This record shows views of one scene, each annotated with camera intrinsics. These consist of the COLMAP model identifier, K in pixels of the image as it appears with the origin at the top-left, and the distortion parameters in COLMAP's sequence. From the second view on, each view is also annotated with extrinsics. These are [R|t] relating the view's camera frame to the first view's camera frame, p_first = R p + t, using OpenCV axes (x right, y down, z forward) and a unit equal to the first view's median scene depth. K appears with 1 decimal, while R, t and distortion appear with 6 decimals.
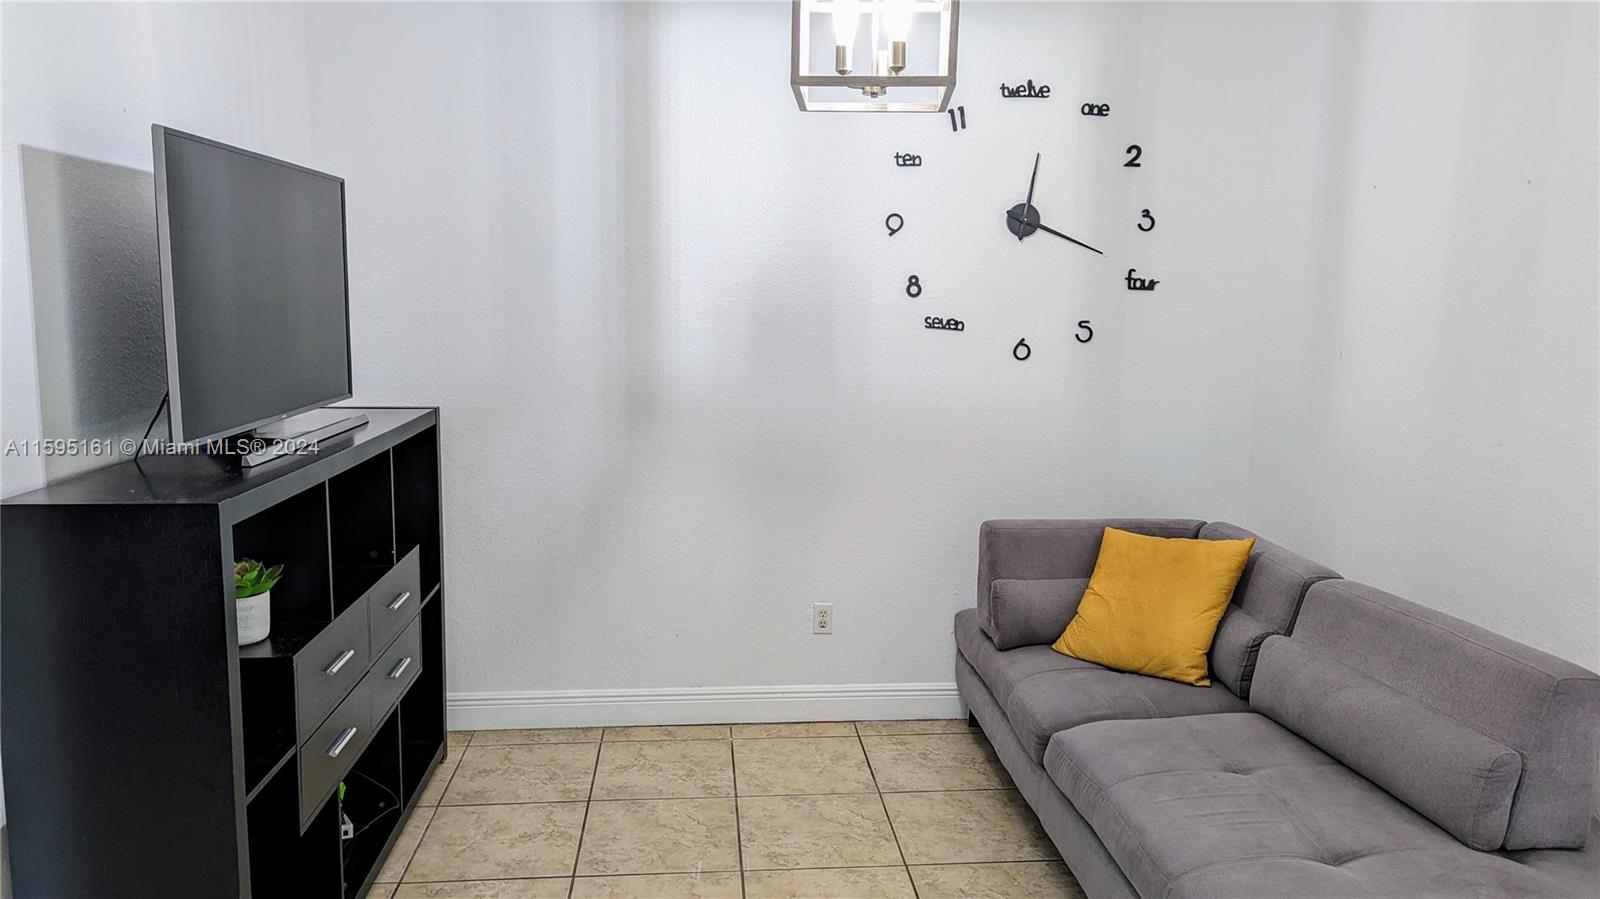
lens RADIAL K [[1135.1, 0, 796.3], [0, 1135.1, 440.7], [0, 0, 1]] dist [0.076358, -0.077256]
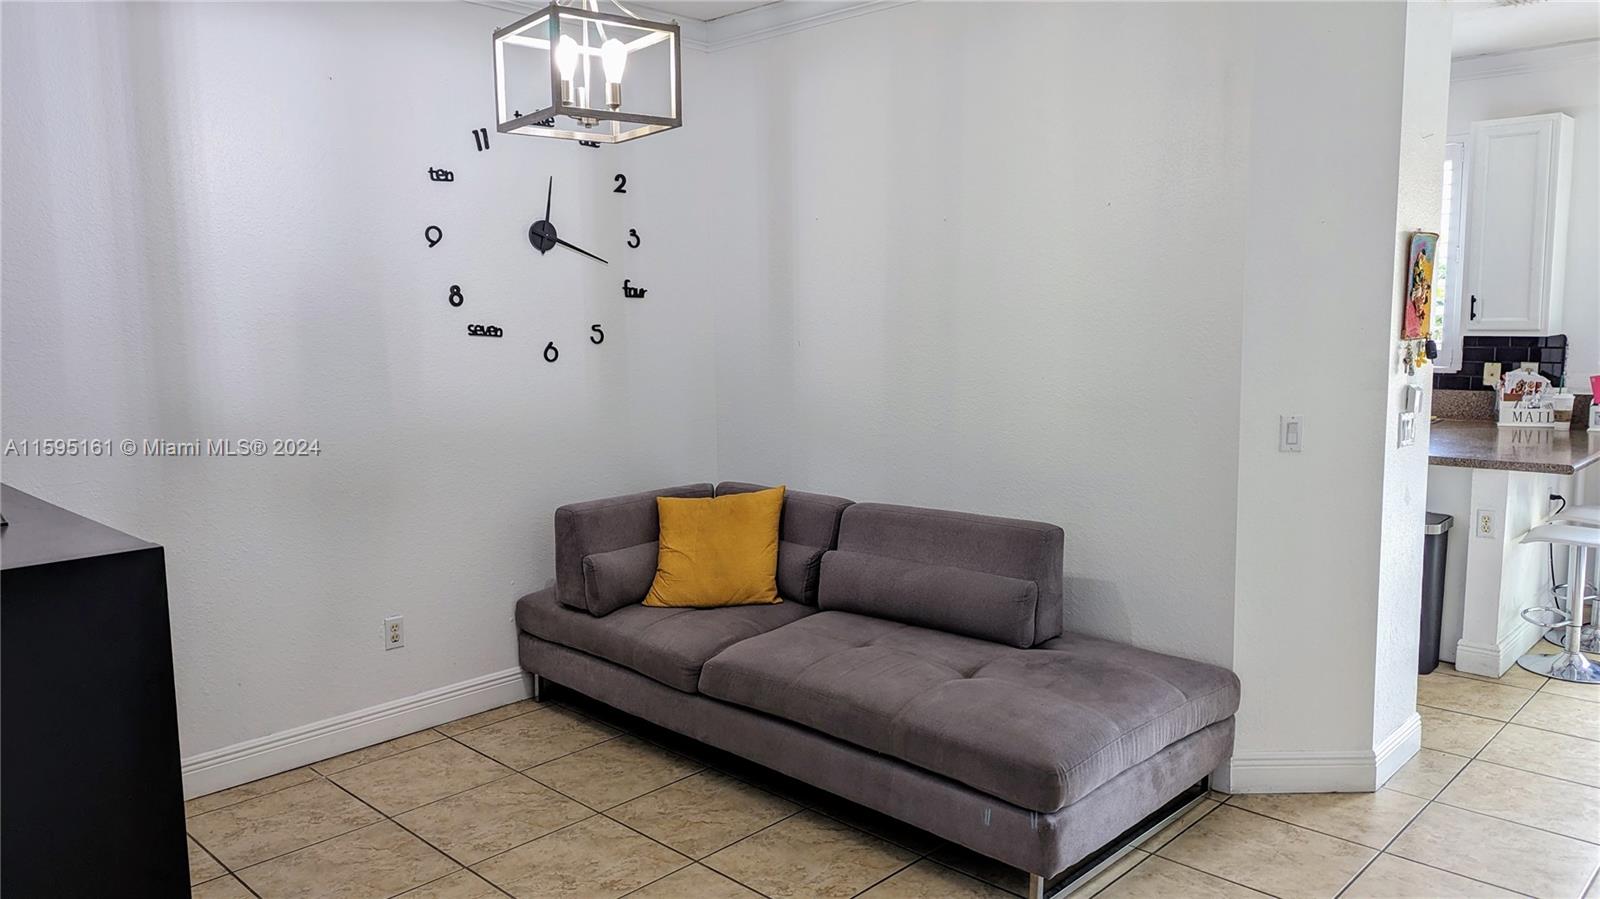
lens RADIAL K [[1135.1, 0, 796.3], [0, 1135.1, 440.7], [0, 0, 1]] dist [0.076358, -0.077256]
pose [[0.754336, -0.098319, 0.649085, -0.358523], [0.105892, 0.993997, 0.027501, 0.000161], [-0.647892, 0.047988, 0.760219, 0.008890]]
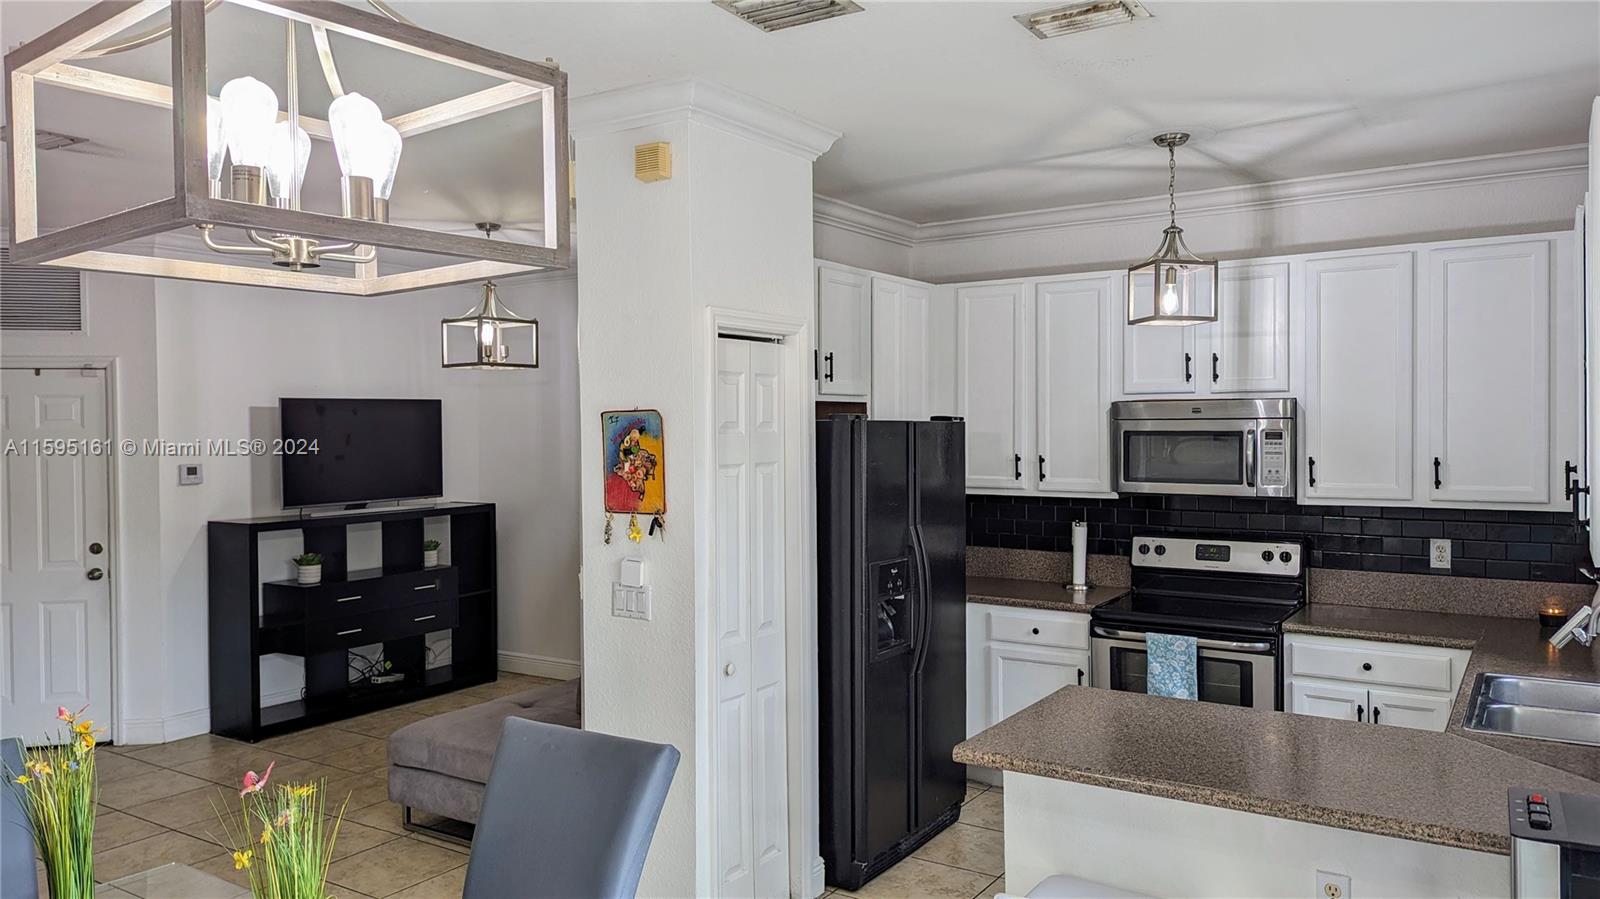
lens RADIAL K [[1135.1, 0, 796.3], [0, 1135.1, 440.7], [0, 0, 1]] dist [0.076358, -0.077256]
pose [[0.786617, -0.008787, -0.617378, 1.271742], [-0.062968, 0.993544, -0.094370, 0.016605], [0.614222, 0.113109, 0.780985, -0.255441]]
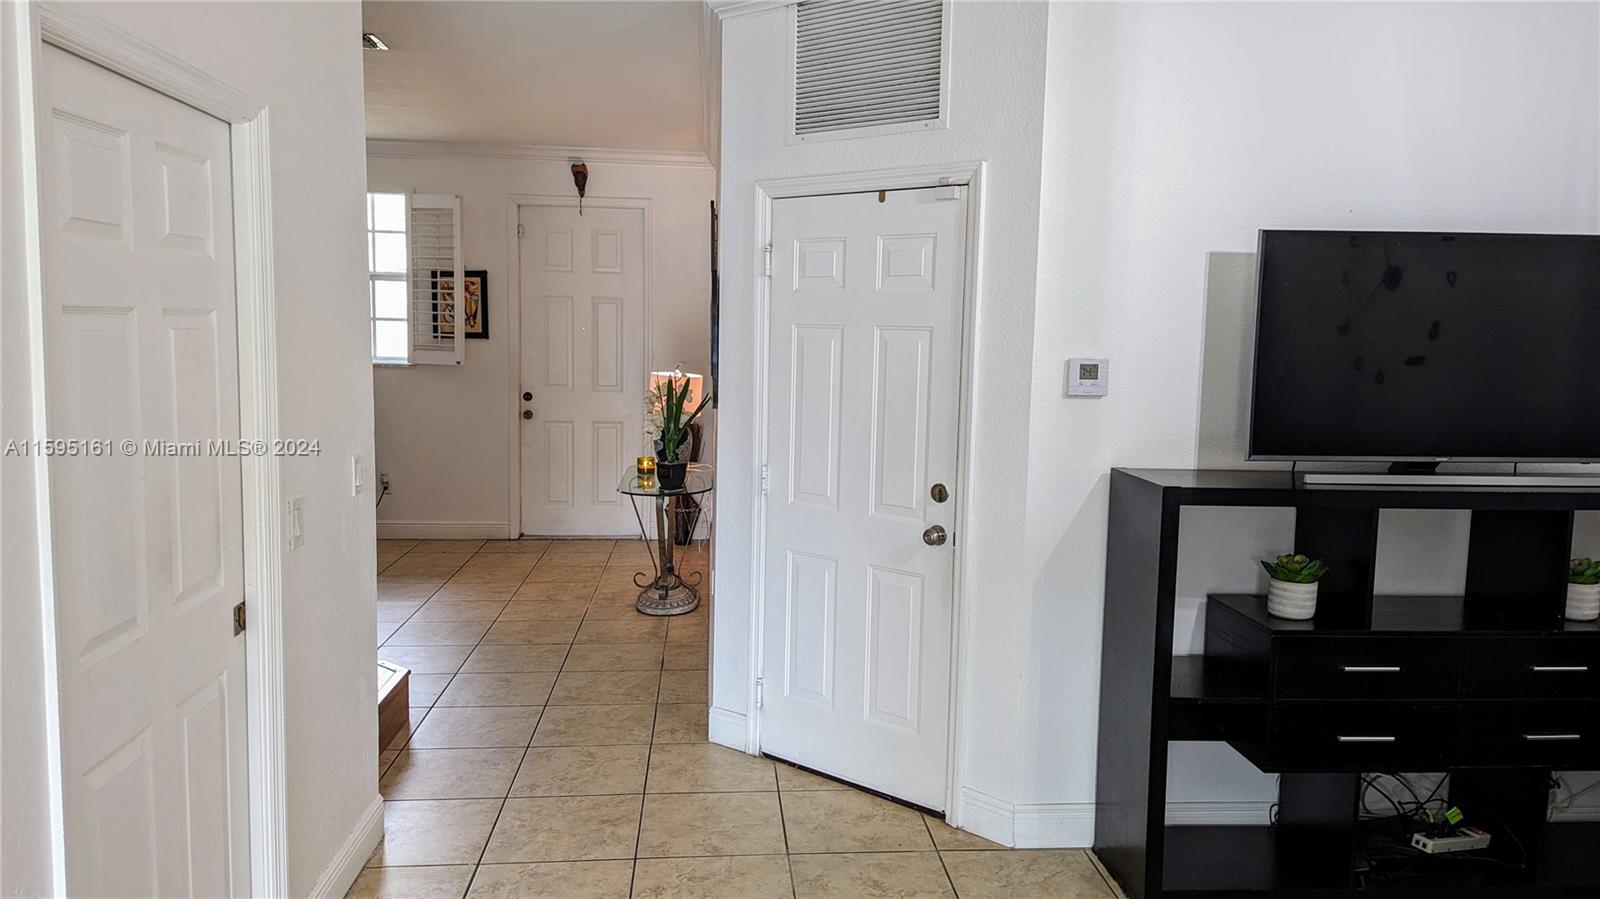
lens RADIAL K [[1130.1, 0, 798.9], [0, 1130.1, 445.9], [0, 0, 1]] dist [0.072698, -0.078136]
pose [[-0.004027, 0.096392, -0.995335, 0.488178], [-0.151389, 0.983812, 0.095888, -0.032858], [0.988466, 0.151069, 0.010631, 0.258343]]
